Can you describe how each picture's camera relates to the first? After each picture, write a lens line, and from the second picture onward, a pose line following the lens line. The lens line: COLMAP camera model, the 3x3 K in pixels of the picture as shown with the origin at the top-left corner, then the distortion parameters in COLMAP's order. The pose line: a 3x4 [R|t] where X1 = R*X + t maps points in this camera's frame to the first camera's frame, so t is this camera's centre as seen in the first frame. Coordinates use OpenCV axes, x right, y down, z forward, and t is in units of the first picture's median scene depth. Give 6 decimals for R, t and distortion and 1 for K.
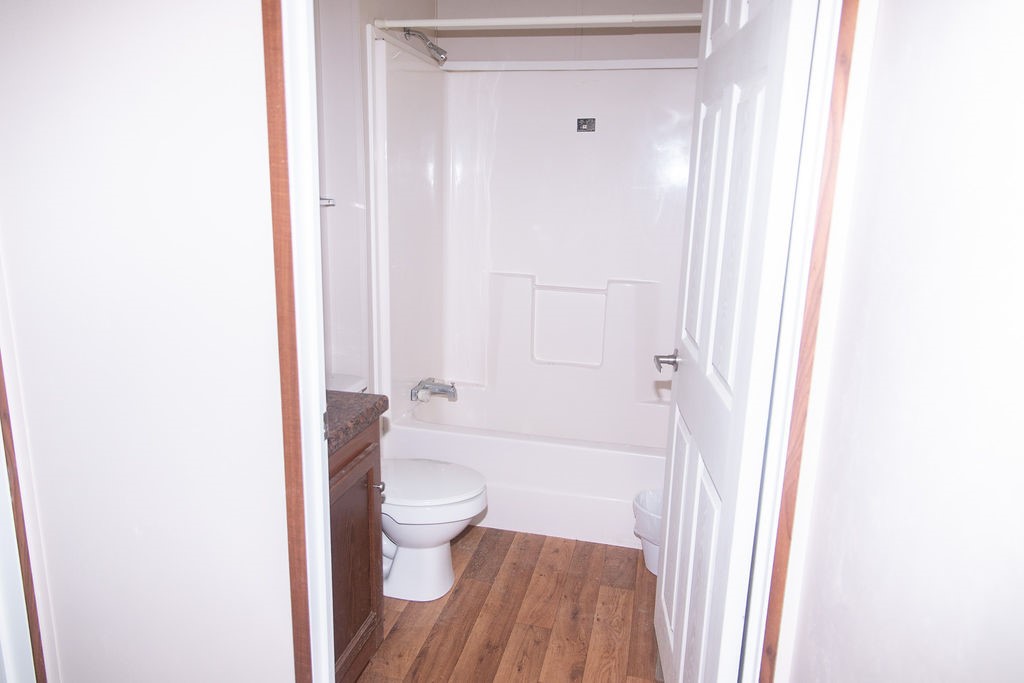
lens RADIAL K [[686.0, 0, 512.0], [0, 686.0, 341.5], [0, 0, 1]] dist [0.003901, 0.001207]
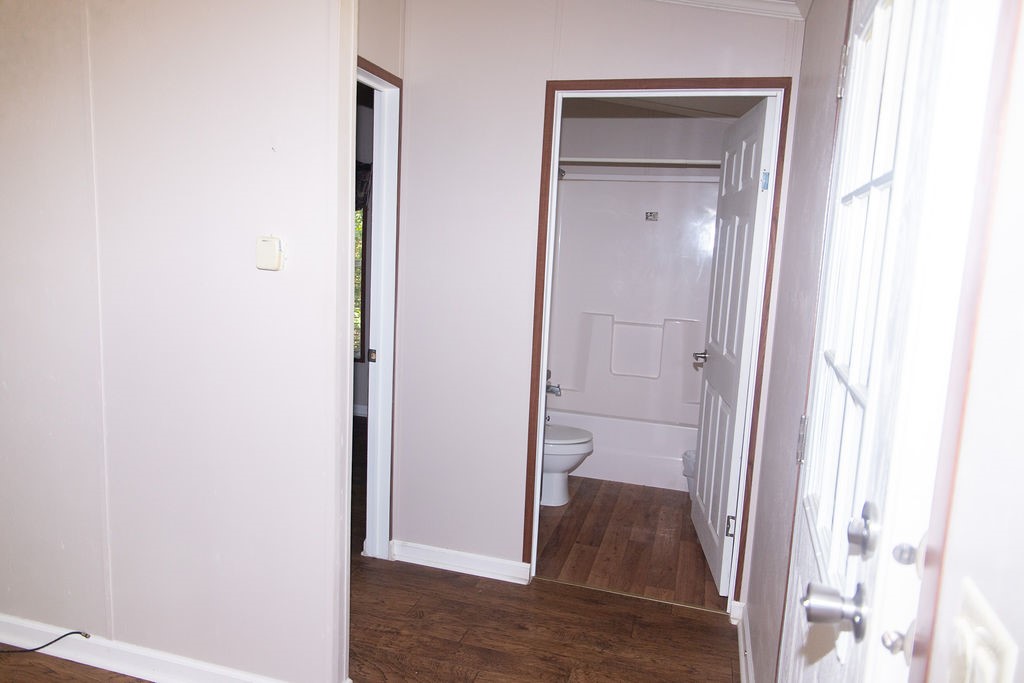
lens RADIAL K [[711.1, 0, 512.0], [0, 711.1, 341.5], [0, 0, 1]] dist [0.006189, -0.000027]
pose [[0.998761, 0.023668, -0.043787, -0.146011], [-0.027427, 0.995802, -0.087333, 0.125092], [0.041536, 0.088426, 0.995216, -0.651704]]
